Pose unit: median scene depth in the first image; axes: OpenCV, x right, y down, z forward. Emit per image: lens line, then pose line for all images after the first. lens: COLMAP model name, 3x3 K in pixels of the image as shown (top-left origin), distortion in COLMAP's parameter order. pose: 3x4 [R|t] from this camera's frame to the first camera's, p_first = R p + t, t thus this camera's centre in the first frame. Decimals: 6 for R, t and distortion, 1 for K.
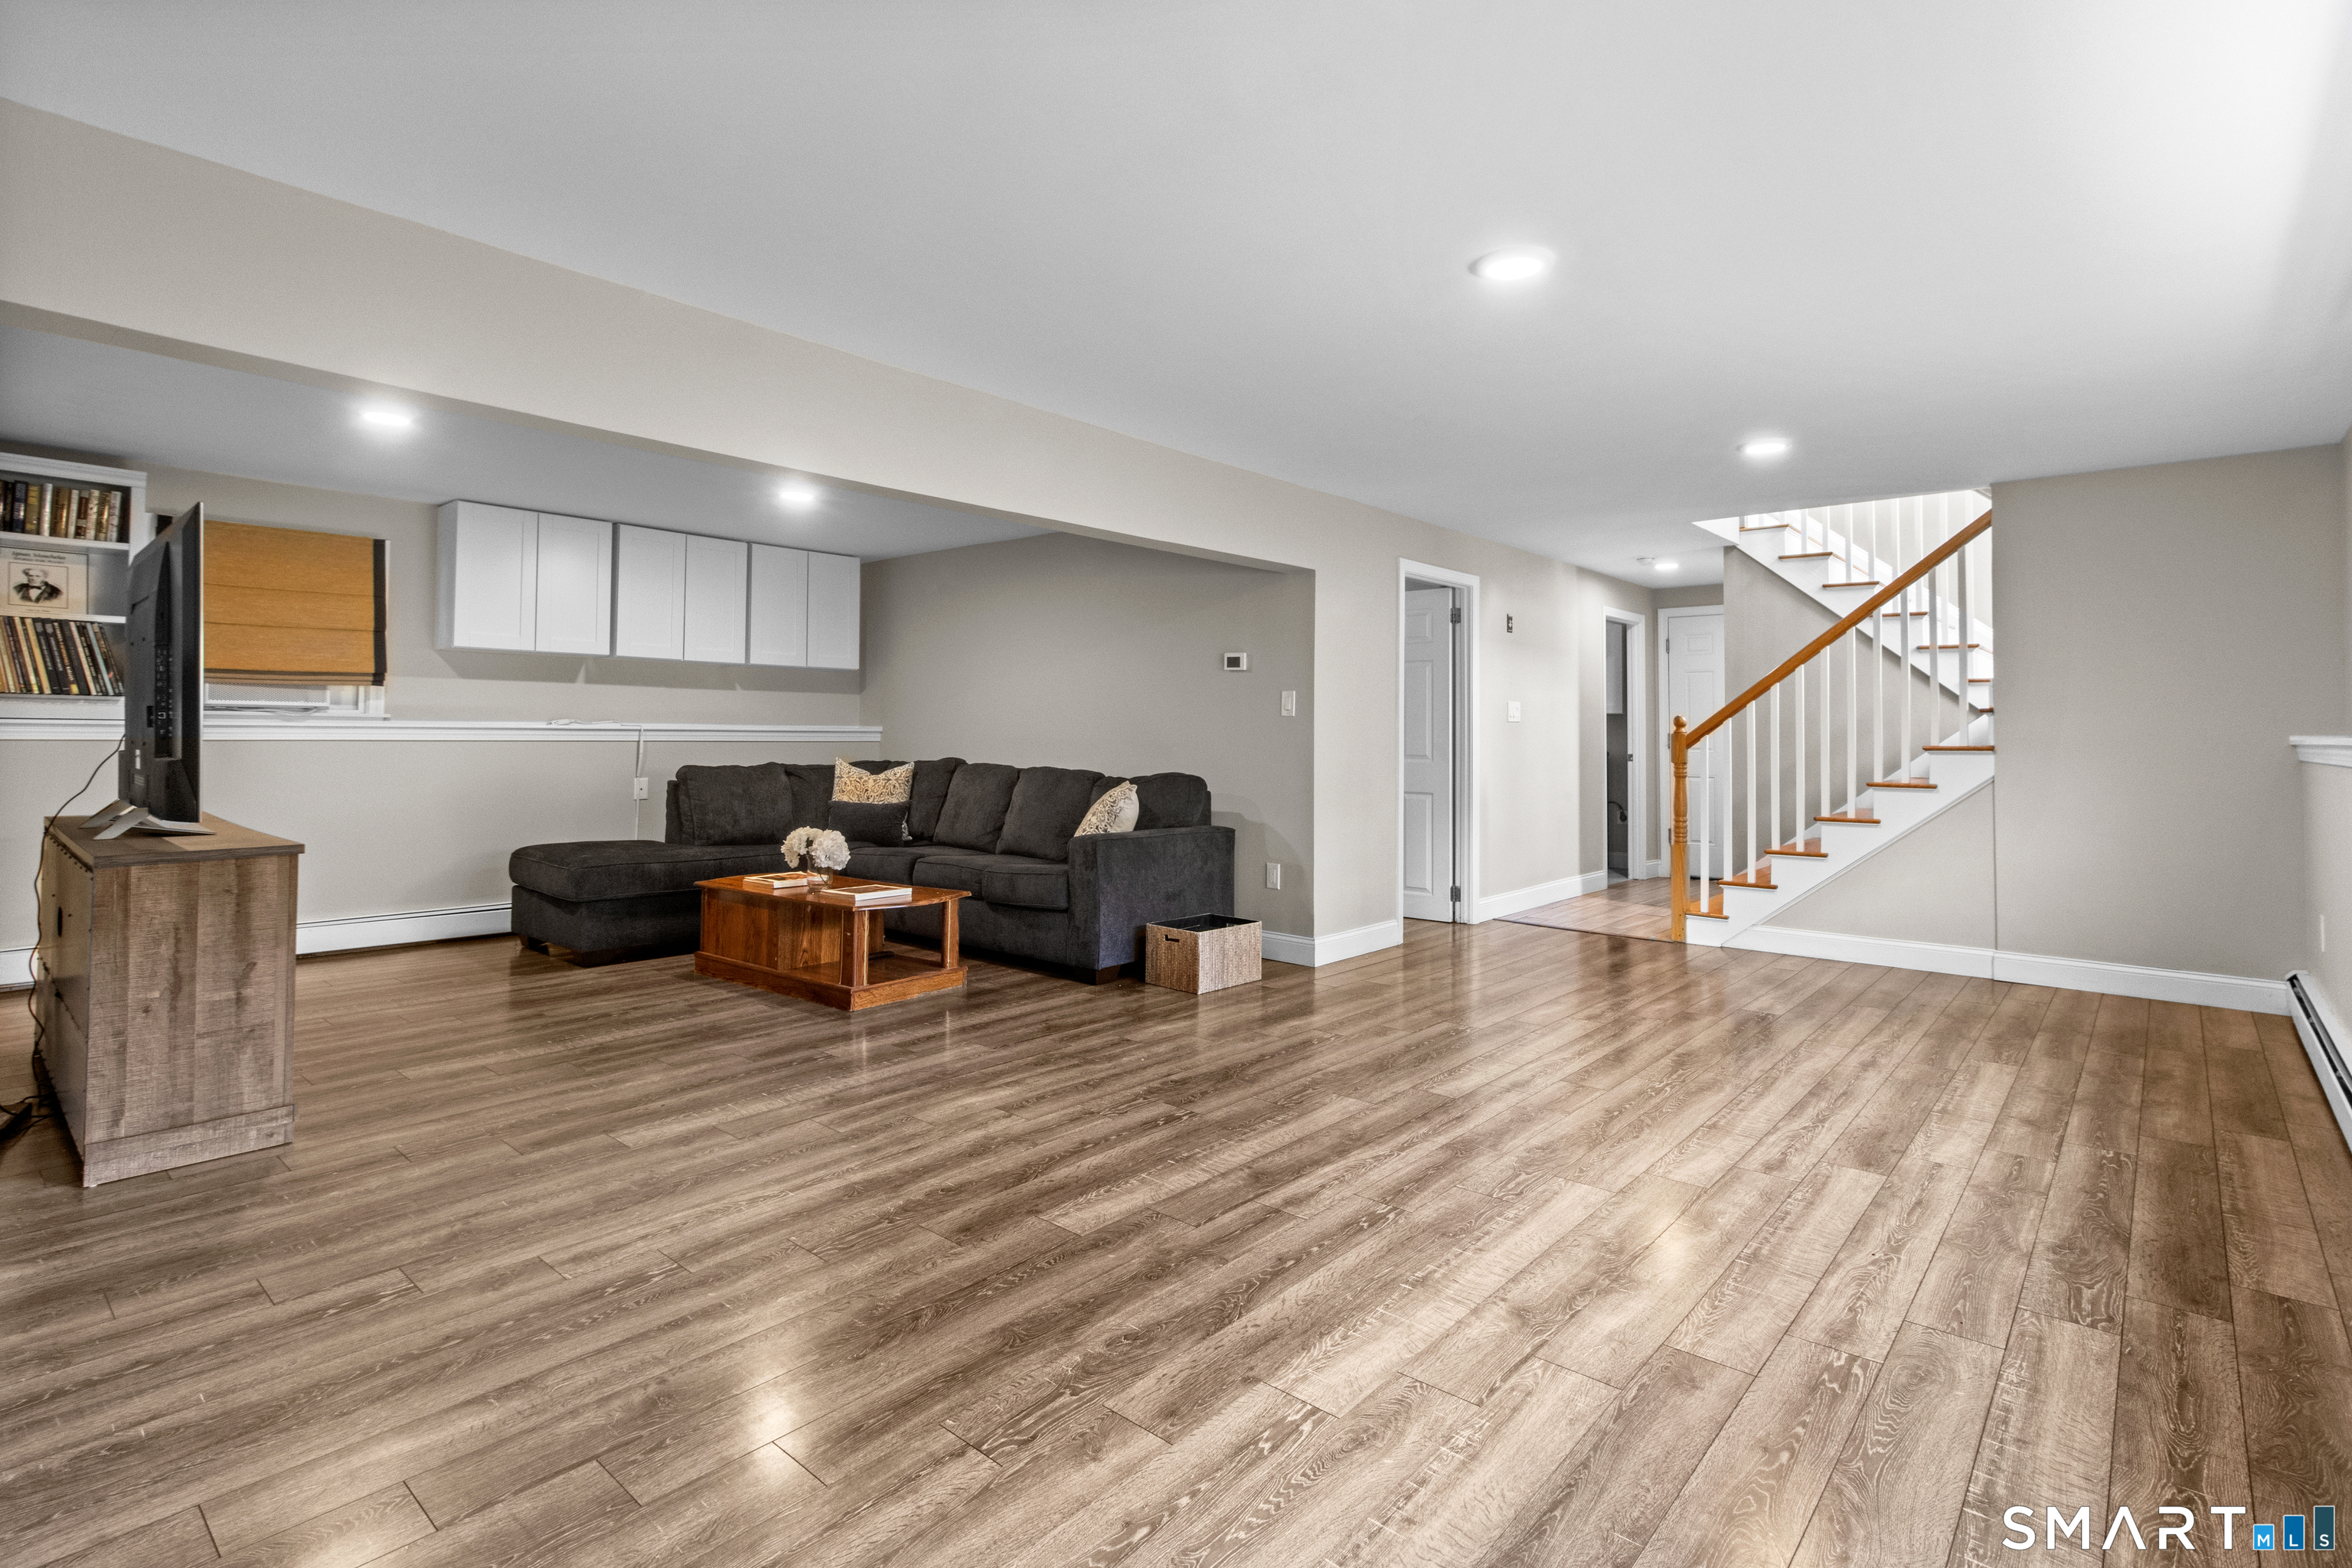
lens RADIAL K [[1120.2, 0, 1195.9], [0, 1120.2, 716.3], [0, 0, 1]] dist [0.003339, -0.000769]
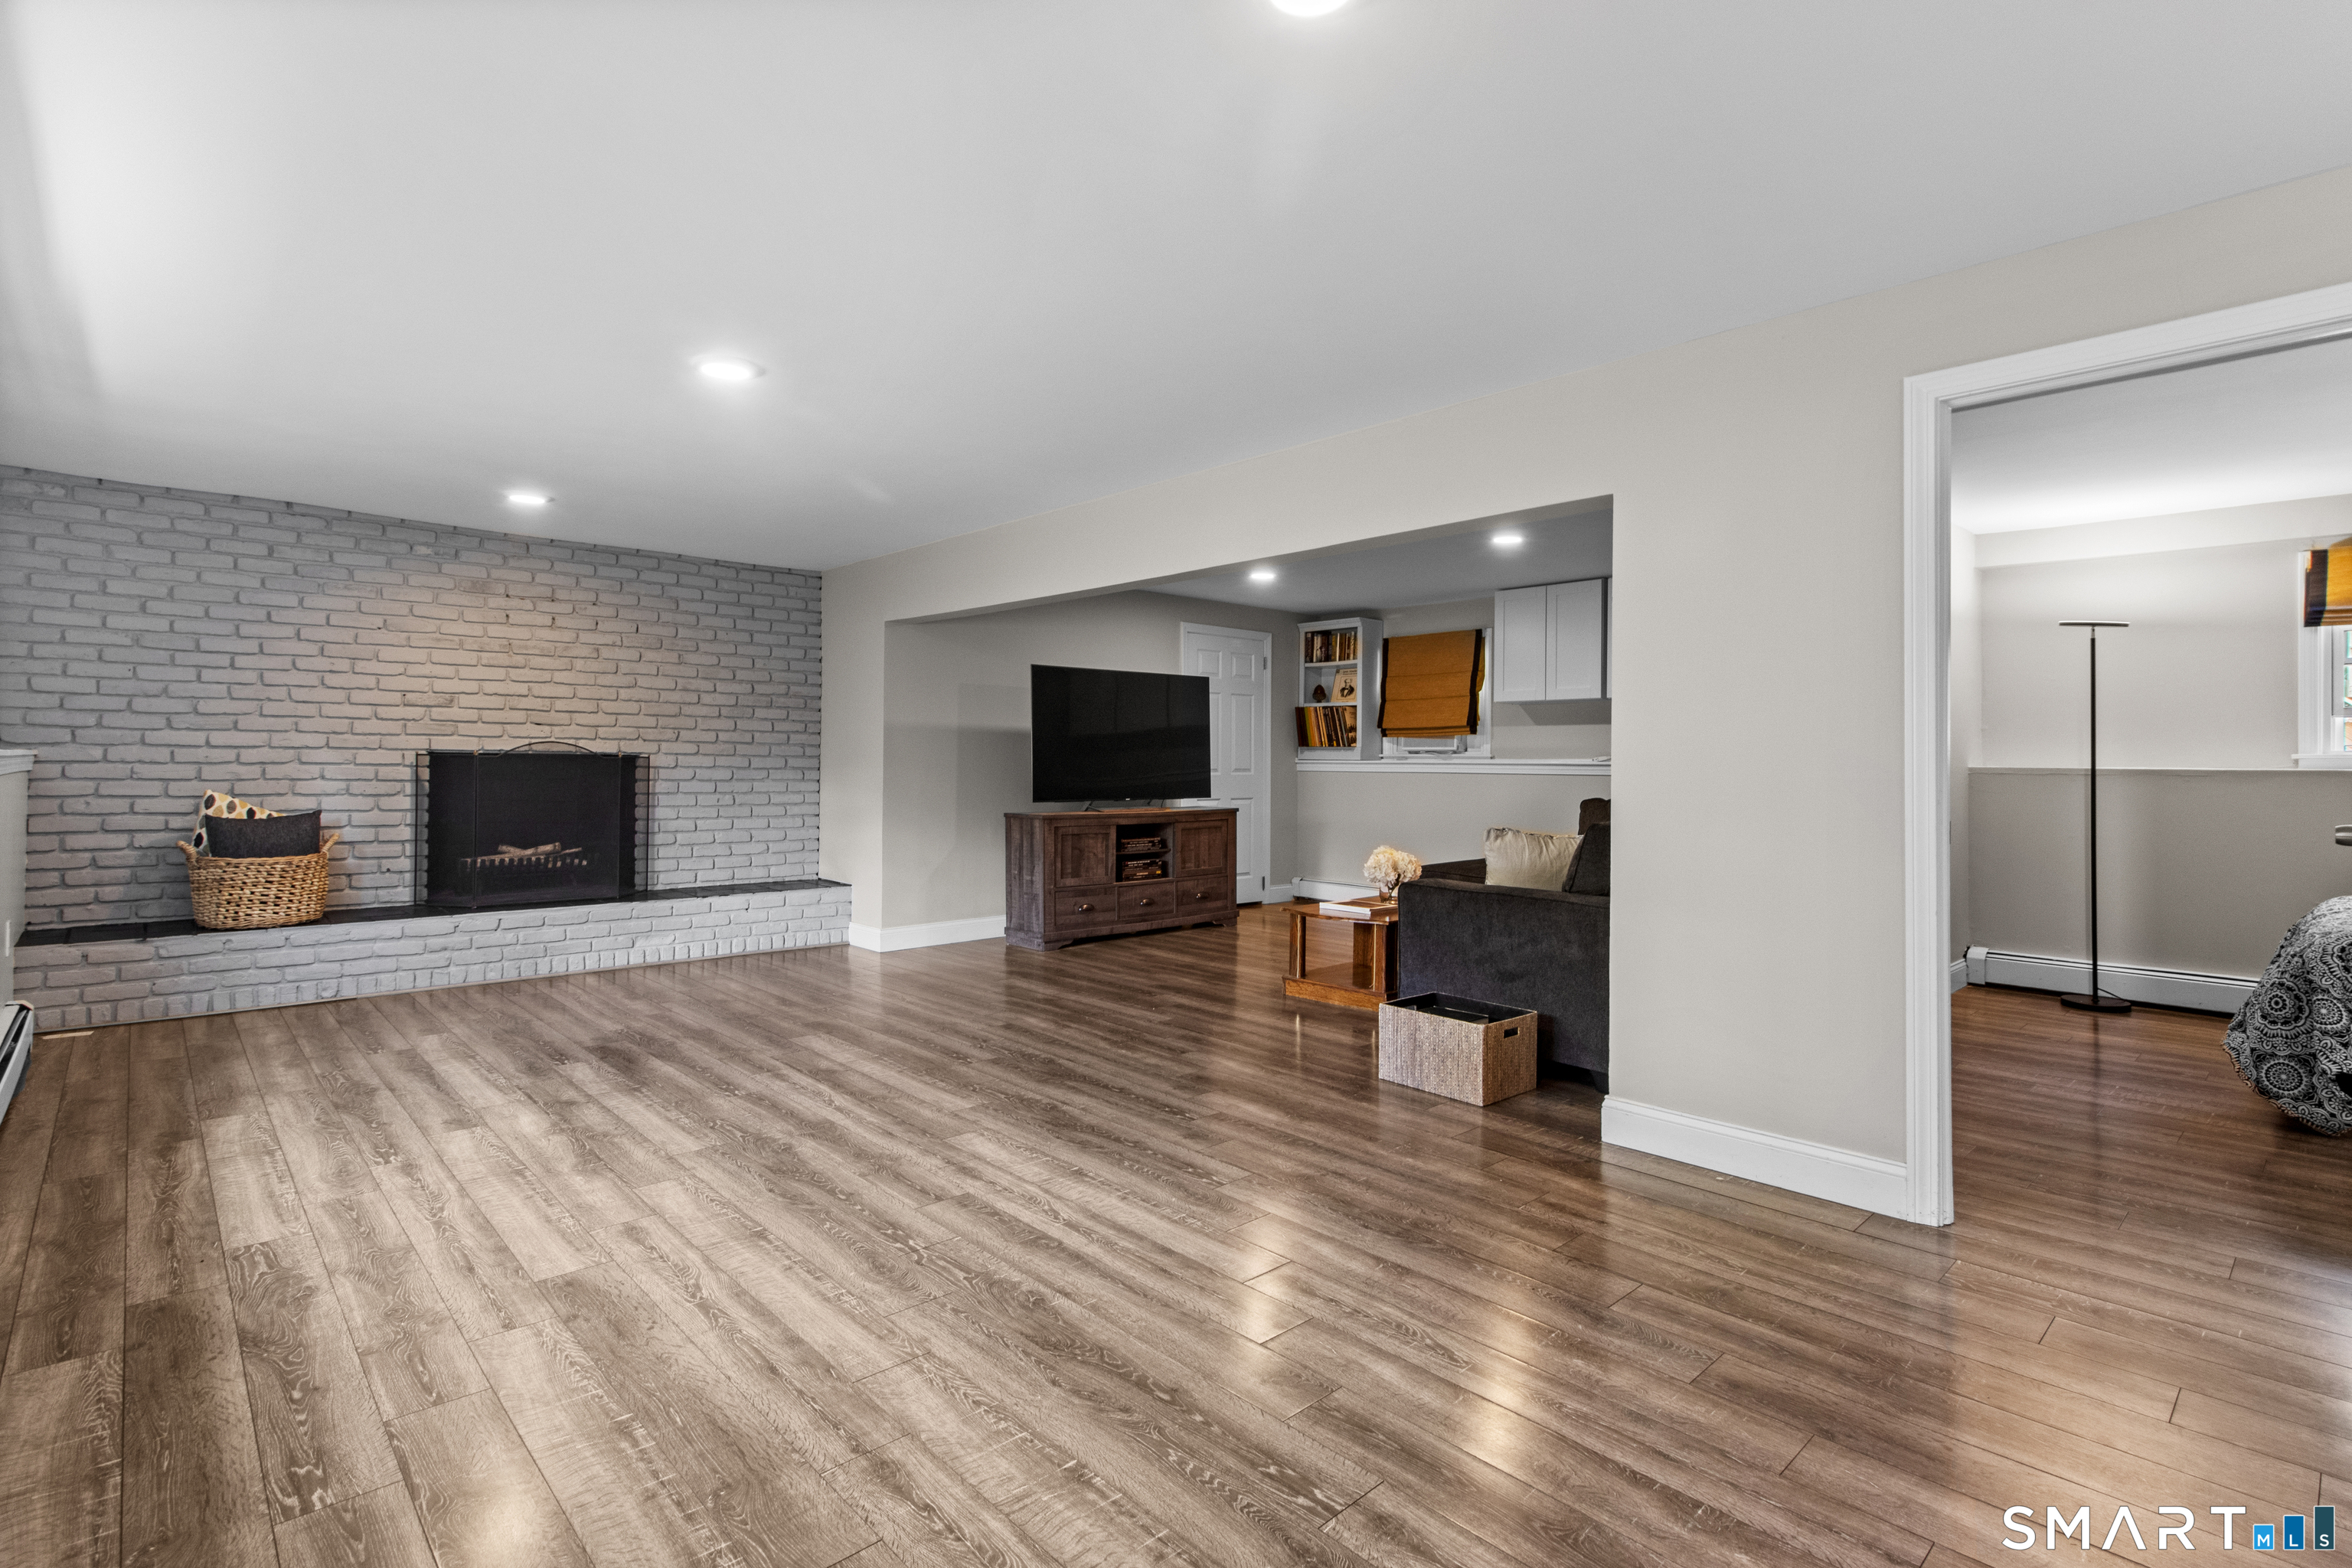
lens RADIAL K [[1120.2, 0, 1177.2], [0, 1120.2, 749.6], [0, 0, 1]] dist [0.003339, -0.000769]
pose [[-0.105729, -0.020334, -0.994187, 1.498194], [0.007958, 0.999742, -0.021294, 0.040347], [0.994363, -0.010163, -0.105540, 1.674227]]
